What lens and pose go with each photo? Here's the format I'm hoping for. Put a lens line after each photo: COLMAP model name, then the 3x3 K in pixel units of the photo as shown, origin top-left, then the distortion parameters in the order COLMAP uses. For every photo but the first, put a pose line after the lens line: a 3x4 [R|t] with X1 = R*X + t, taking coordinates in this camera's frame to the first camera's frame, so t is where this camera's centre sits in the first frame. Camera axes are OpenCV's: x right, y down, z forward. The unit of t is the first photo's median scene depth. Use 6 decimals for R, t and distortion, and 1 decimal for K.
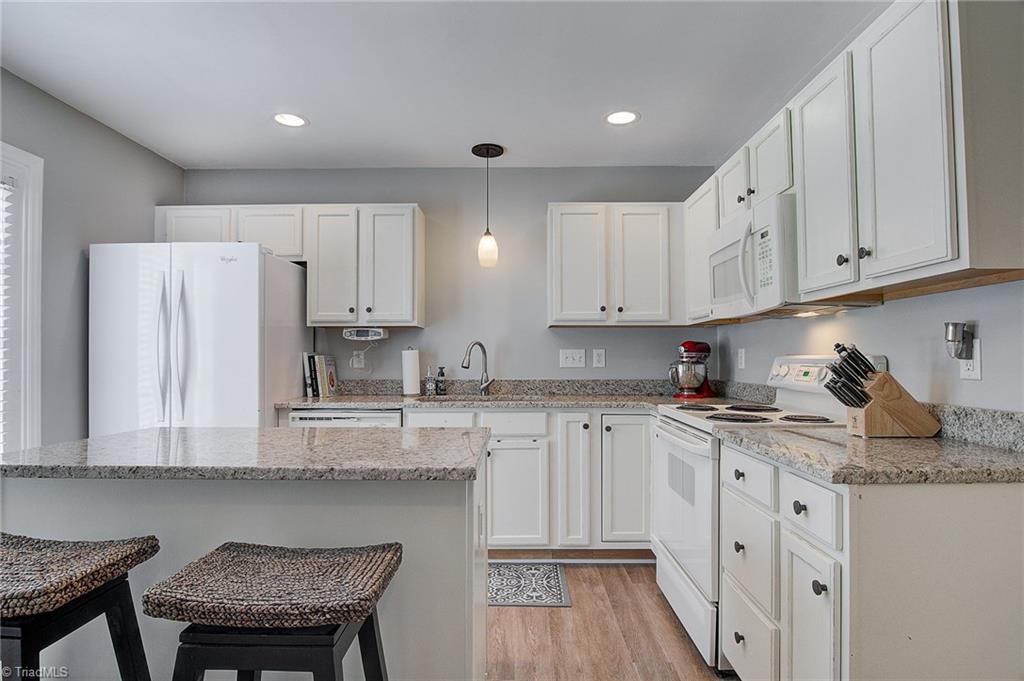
lens RADIAL K [[552.3, 0, 511.8], [0, 552.3, 347.3], [0, 0, 1]] dist [-0.012782, -0.009807]
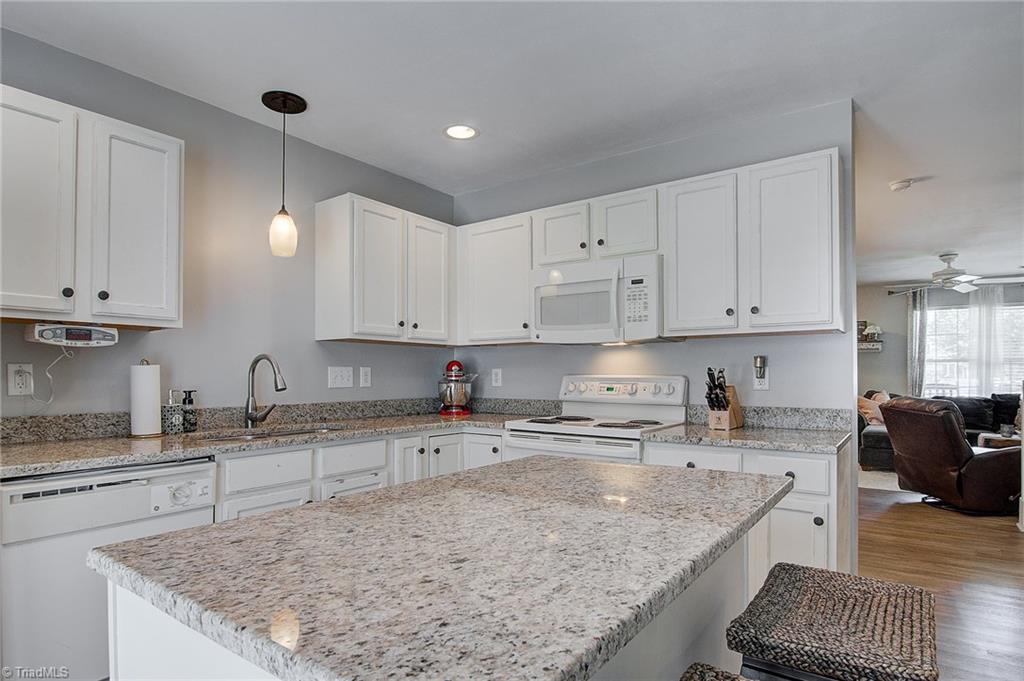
lens RADIAL K [[552.3, 0, 529.2], [0, 552.3, 373.1], [0, 0, 1]] dist [-0.012782, -0.009807]
pose [[0.574695, 0.004182, 0.818357, -0.480910], [-0.016818, 0.999836, 0.006701, 0.003139], [-0.818195, -0.017614, 0.574671, 0.297915]]
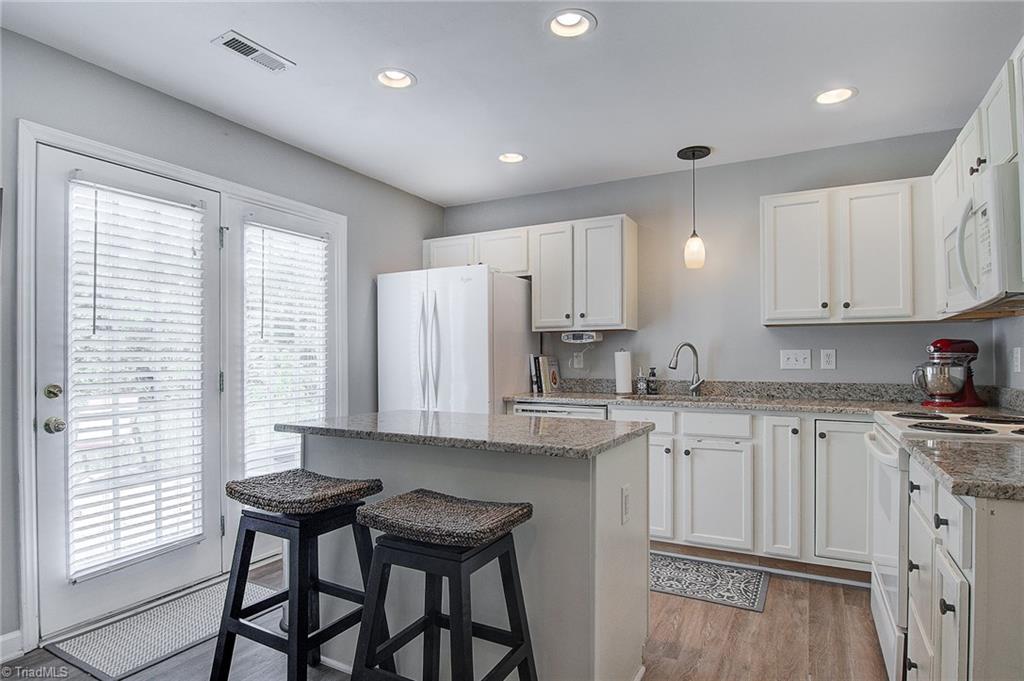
lens RADIAL K [[552.3, 0, 506.9], [0, 552.3, 355.1], [0, 0, 1]] dist [-0.012782, -0.009807]
pose [[0.884917, -0.002816, -0.465739, 0.125755], [0.008034, 0.999925, 0.009219, 0.000294], [0.465679, -0.011900, 0.884874, -0.054747]]
